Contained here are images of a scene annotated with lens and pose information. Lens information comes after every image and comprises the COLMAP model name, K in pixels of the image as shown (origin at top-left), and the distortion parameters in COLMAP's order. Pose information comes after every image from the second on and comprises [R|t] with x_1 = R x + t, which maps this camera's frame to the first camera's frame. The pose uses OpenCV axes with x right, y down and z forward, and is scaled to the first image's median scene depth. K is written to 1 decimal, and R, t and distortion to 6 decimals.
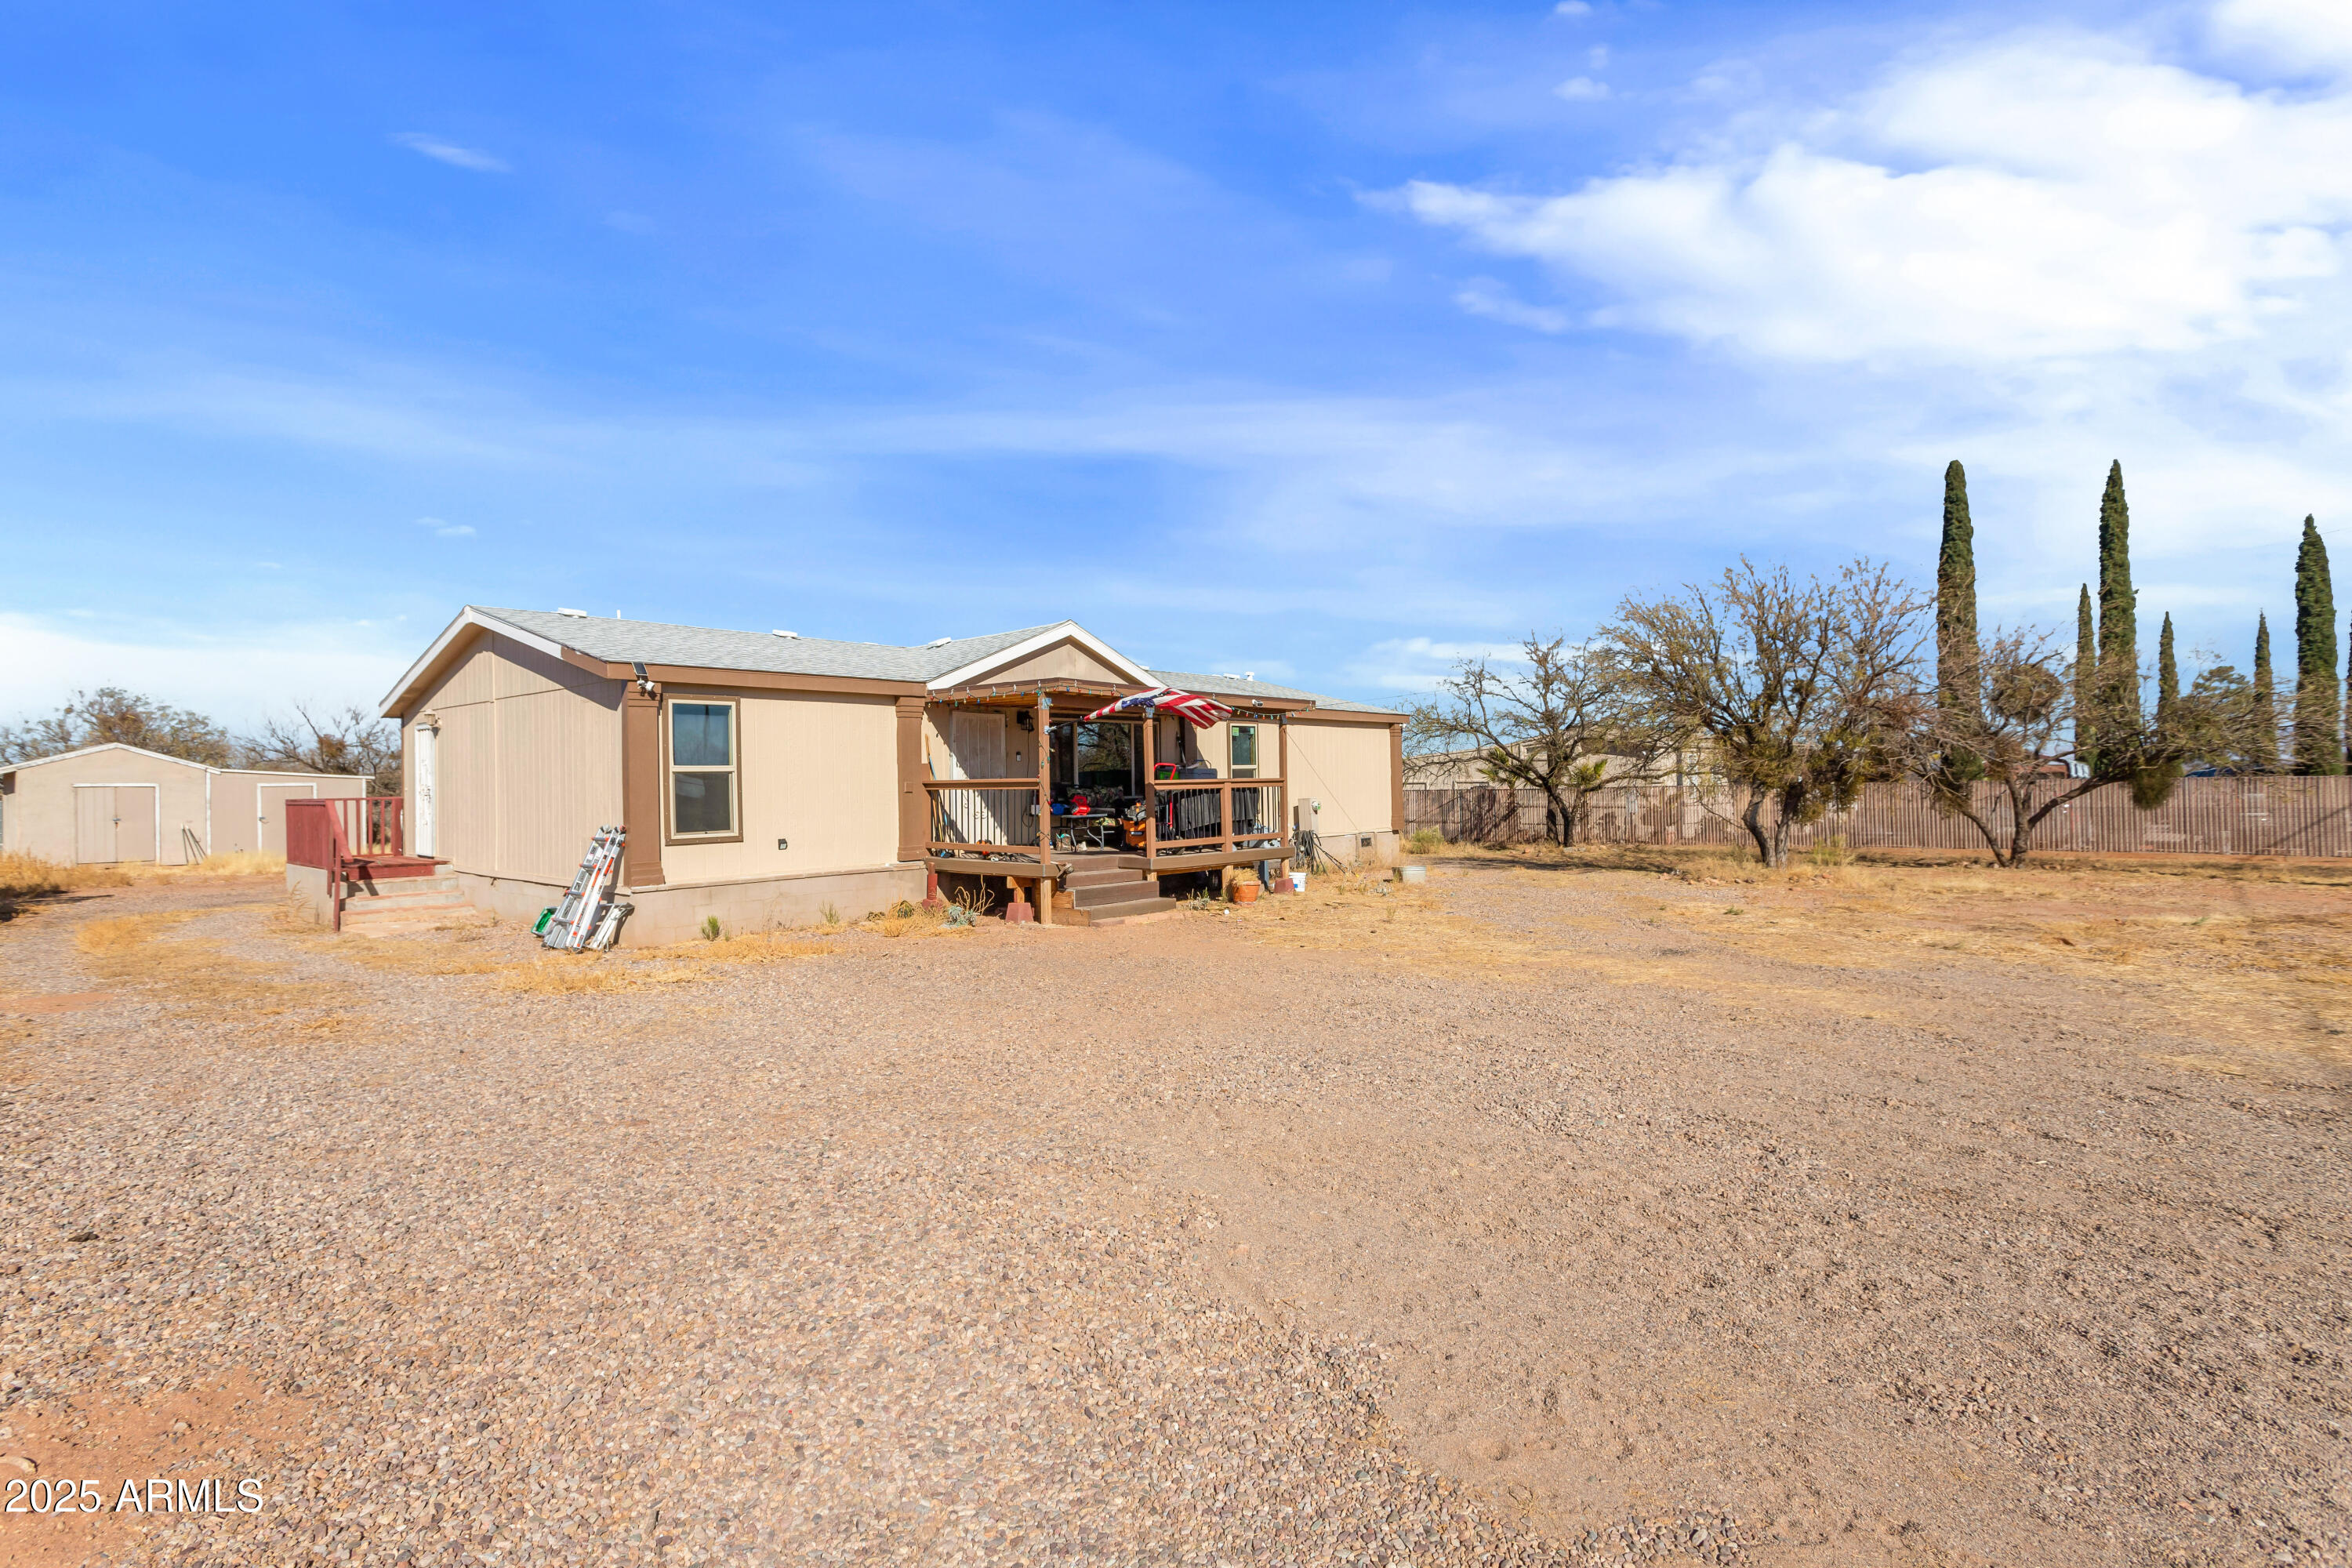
lens RADIAL K [[1211.3, 0, 1161.0], [0, 1211.3, 776.1], [0, 0, 1]] dist [0.002097, 0.000747]
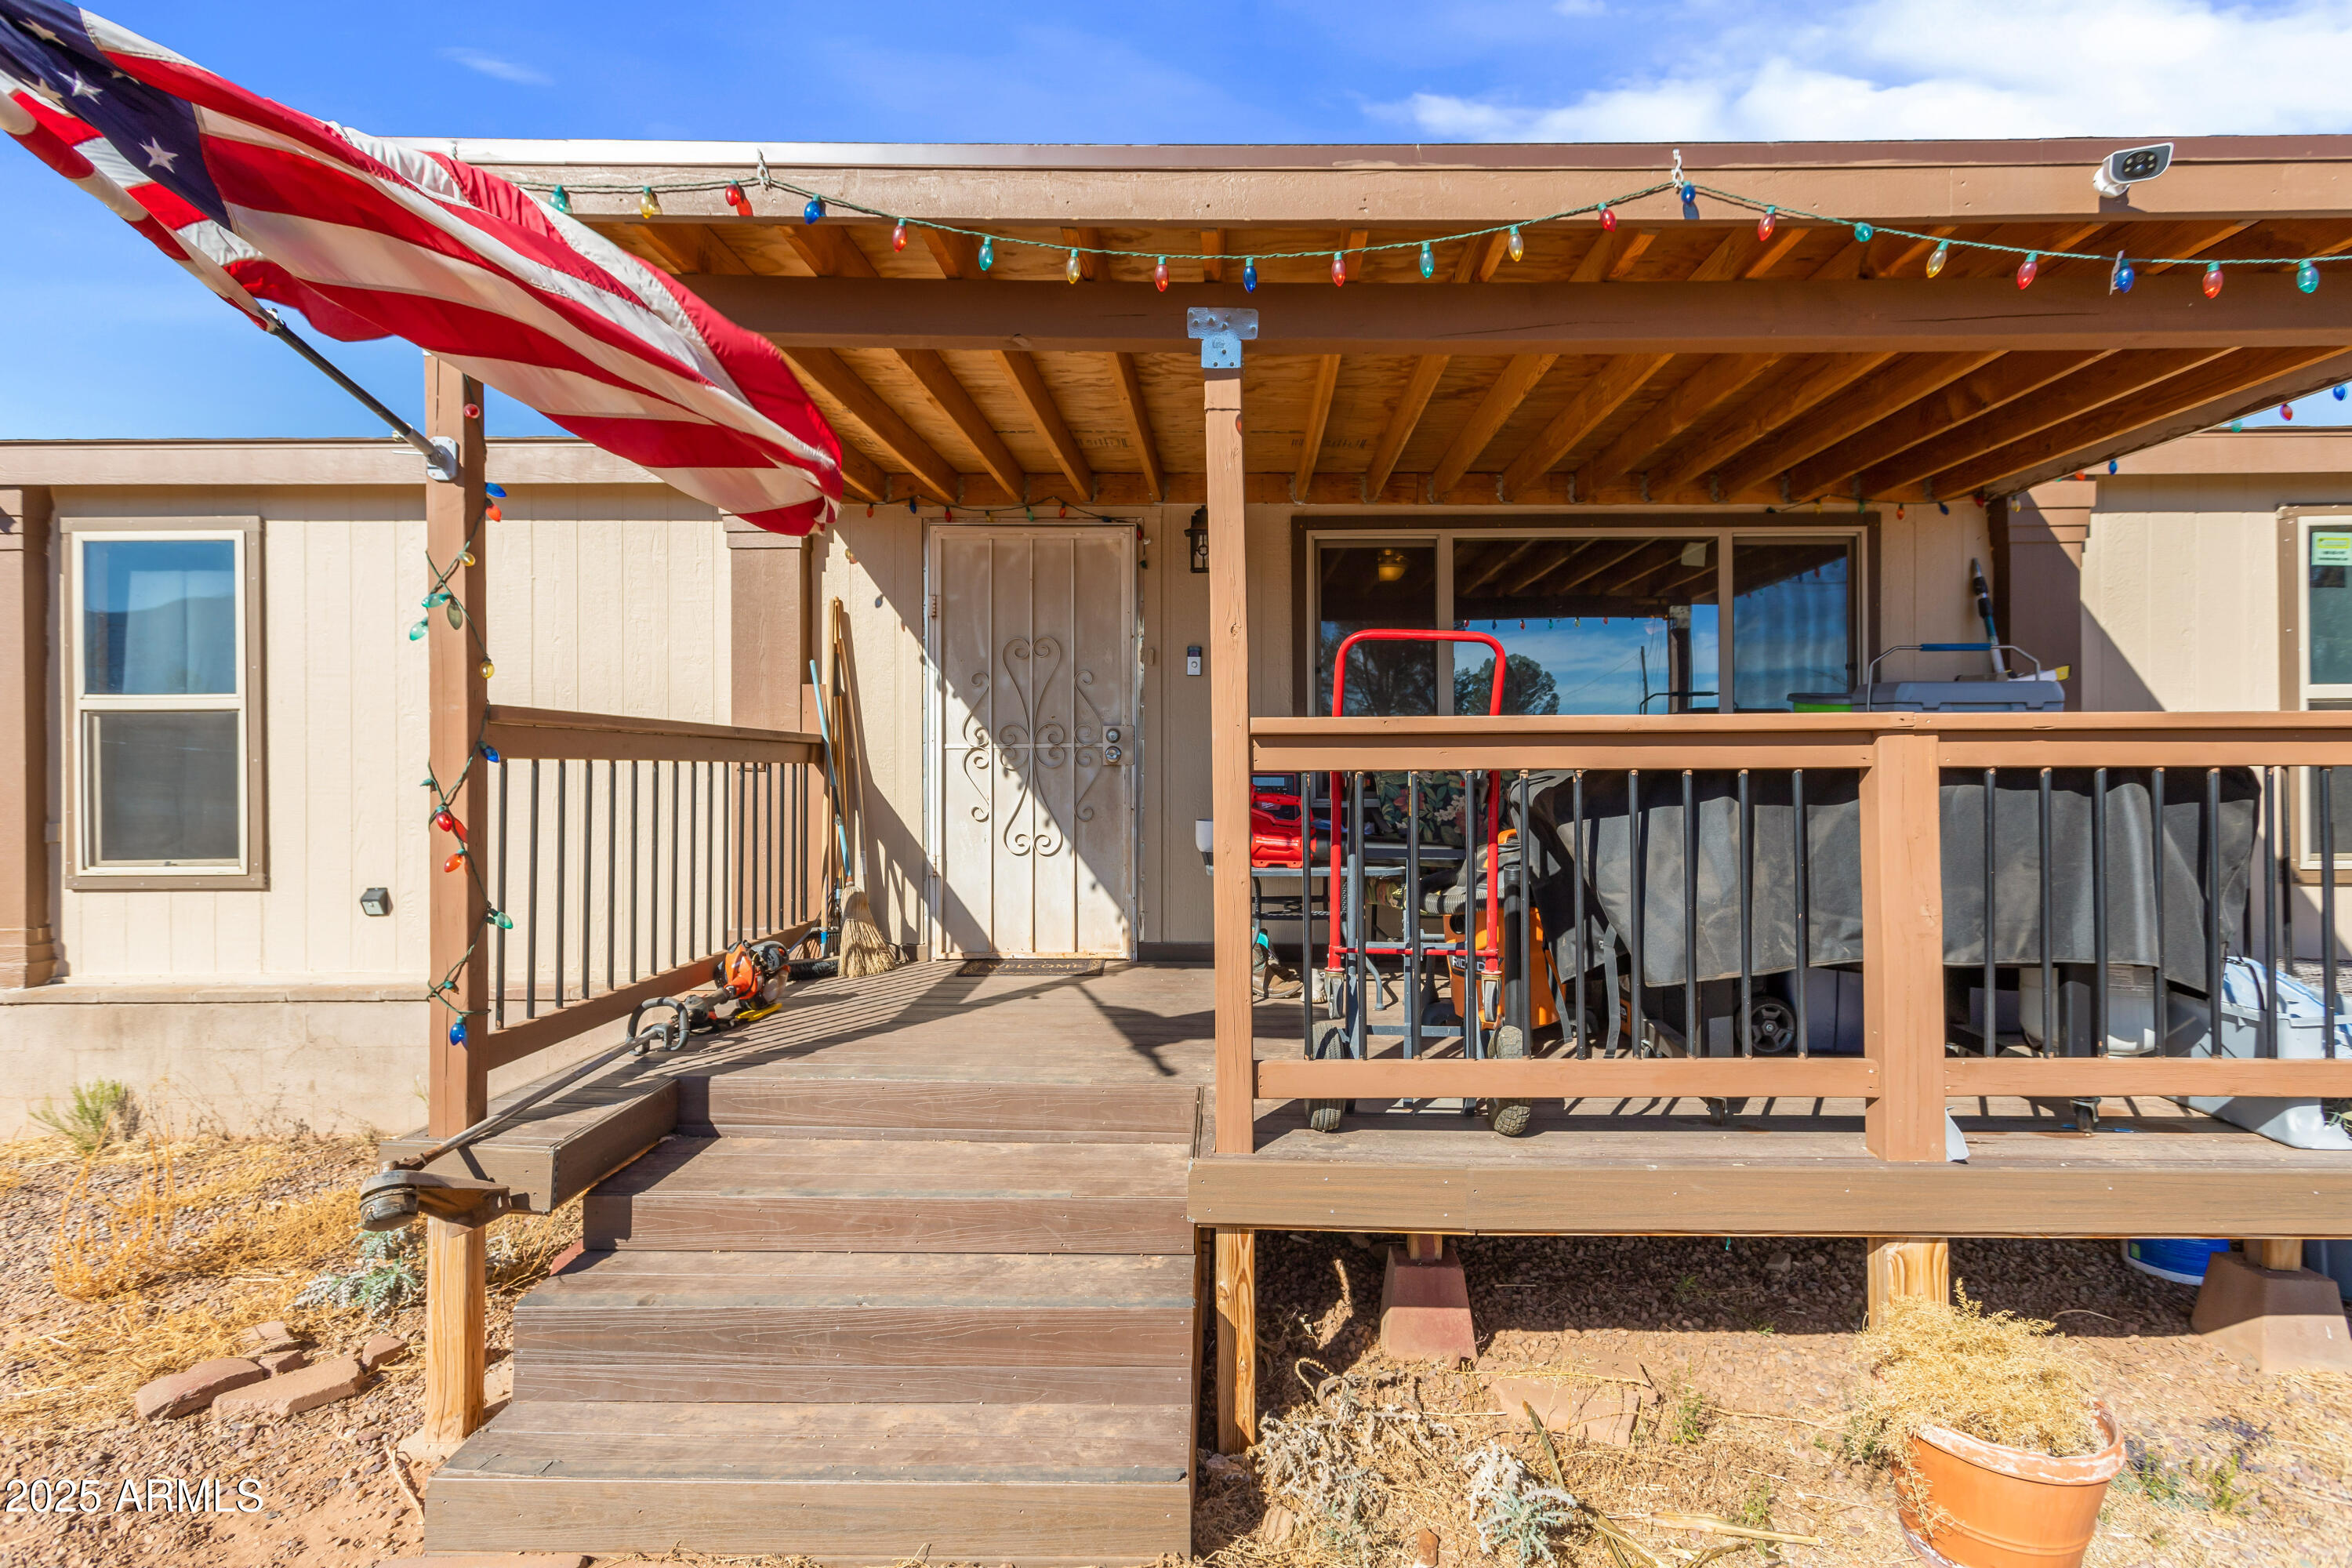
lens RADIAL K [[1211.3, 0, 1161.0], [0, 1211.3, 776.1], [0, 0, 1]] dist [0.002097, 0.000747]
pose [[0.649838, 0.015673, -0.759911, 0.117787], [-0.003920, 0.999843, 0.017270, 0.008371], [0.760063, -0.008244, 0.649797, 0.831460]]
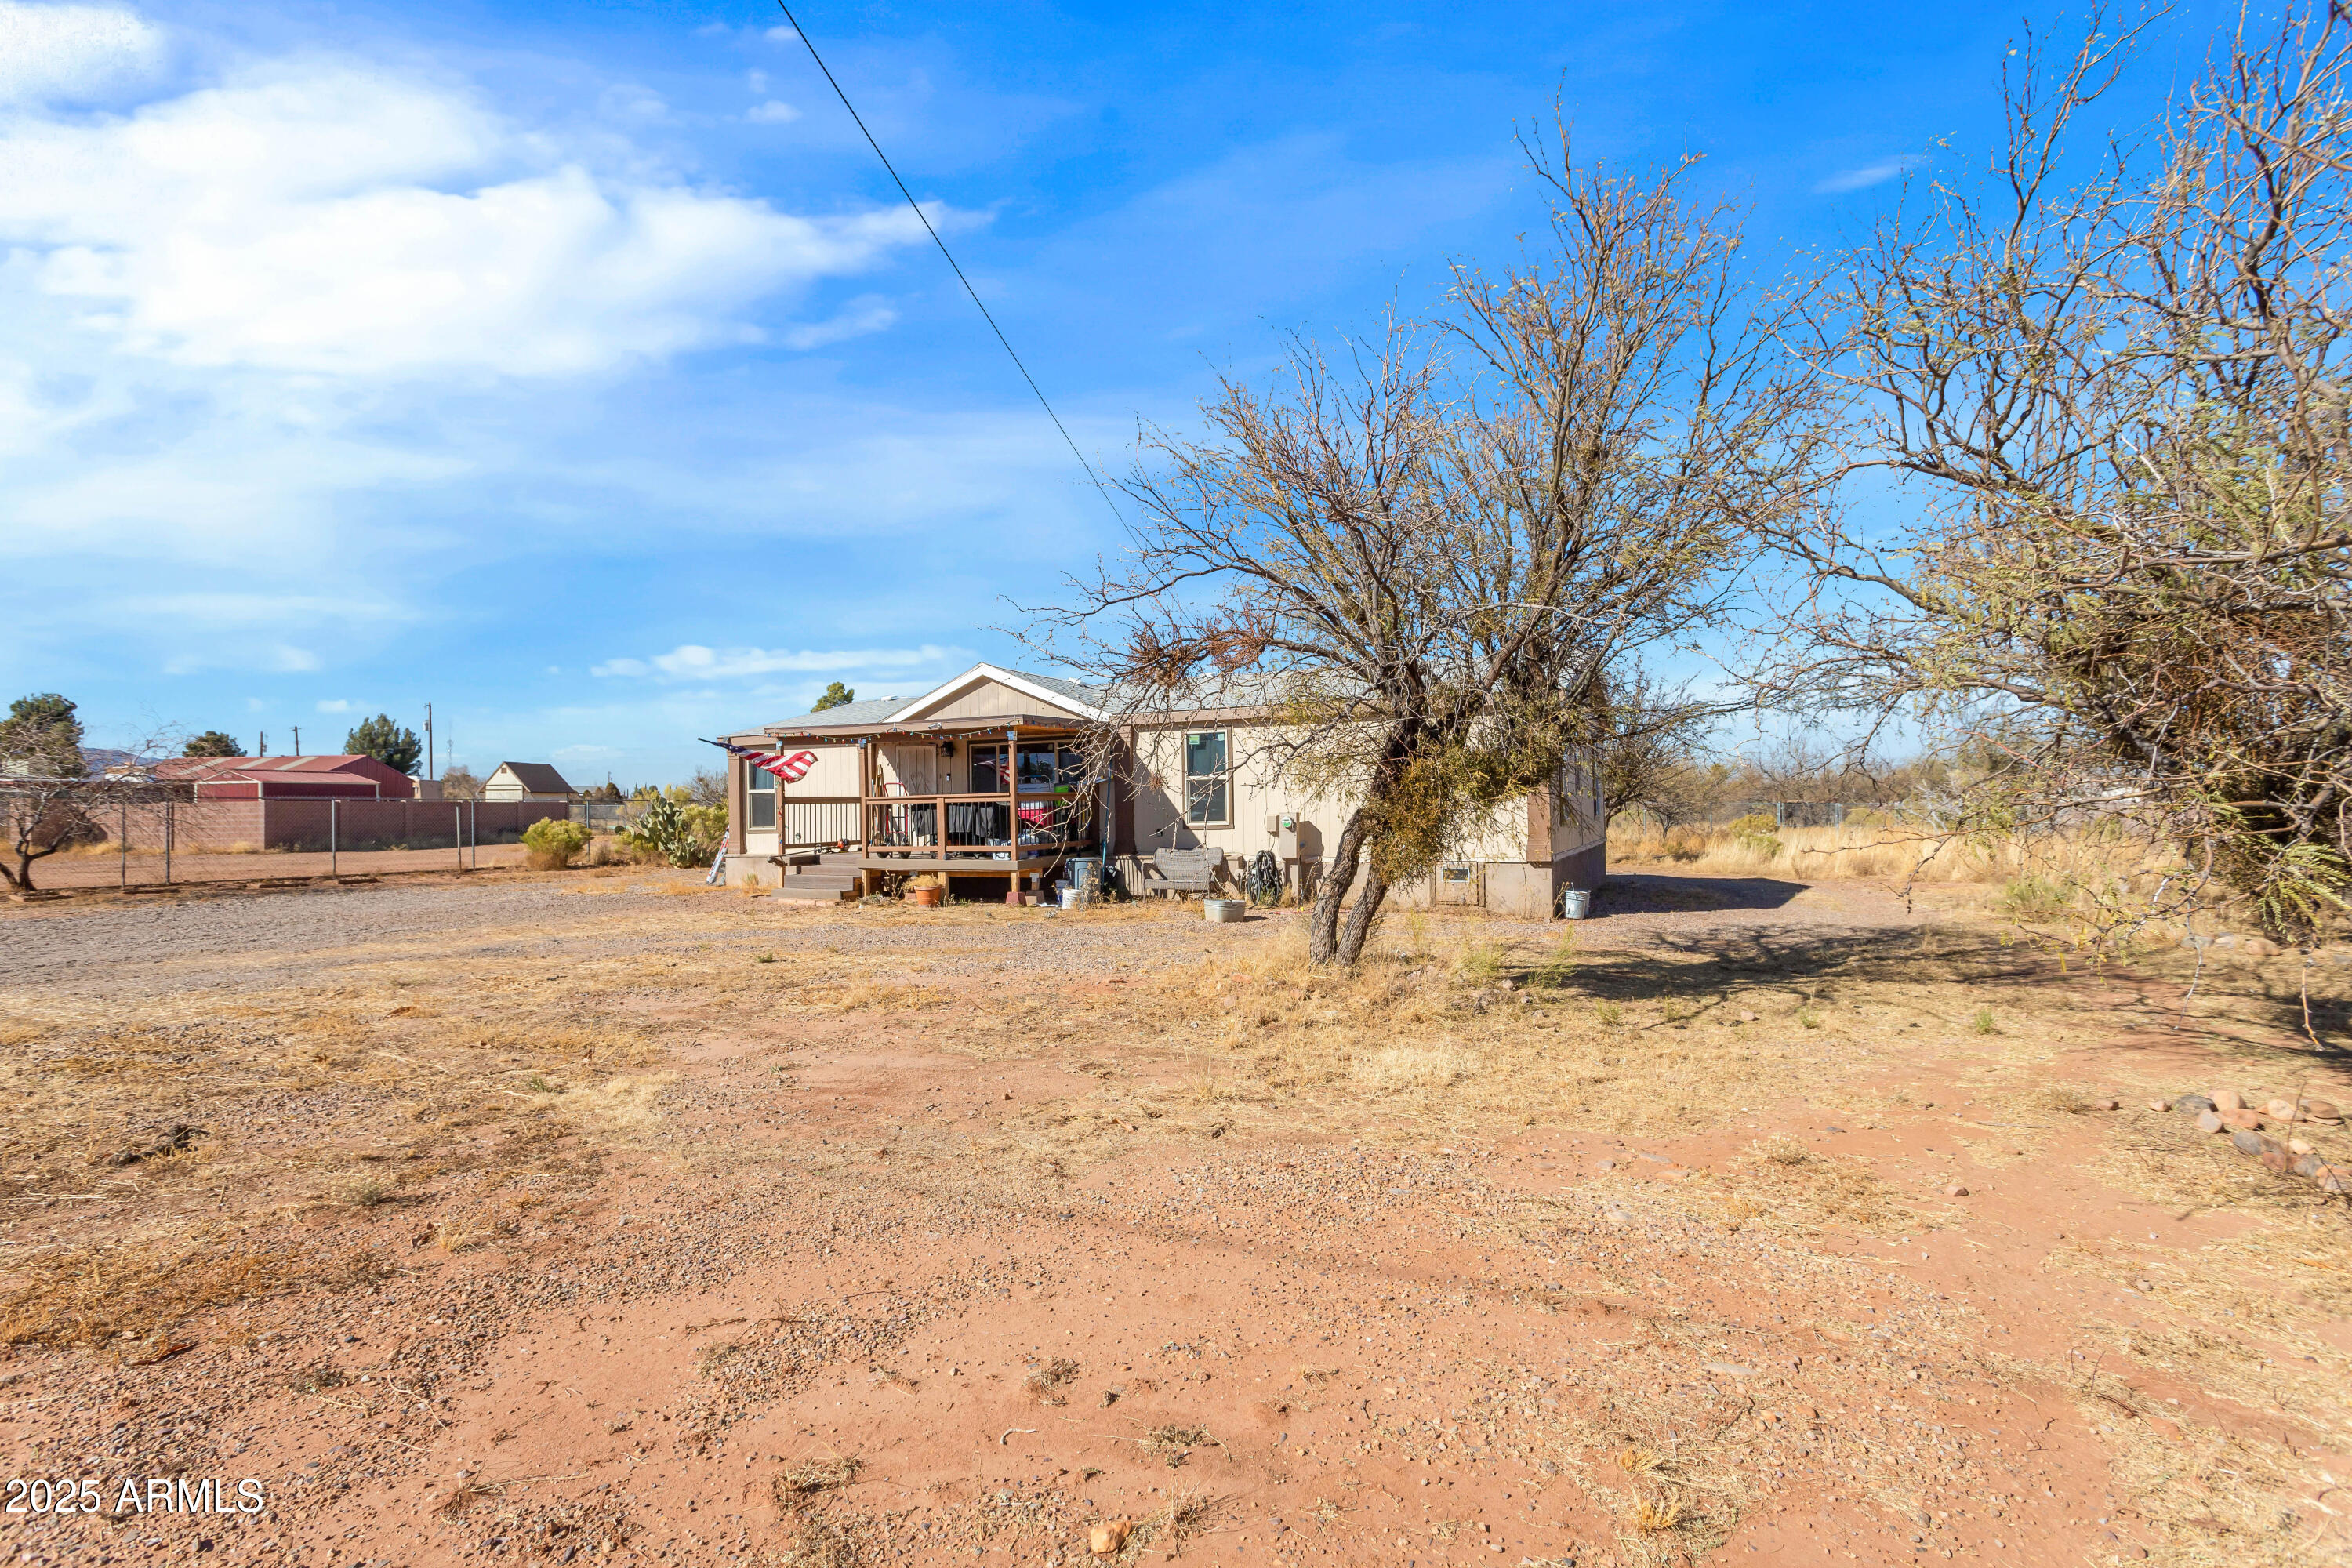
lens RADIAL K [[1211.3, 0, 1161.0], [0, 1211.3, 776.1], [0, 0, 1]] dist [0.002097, 0.000747]
pose [[0.273664, -0.007638, -0.961795, 1.264323], [0.020328, 0.999791, -0.002155, -0.010763], [0.961610, -0.018962, 0.273762, 0.904184]]
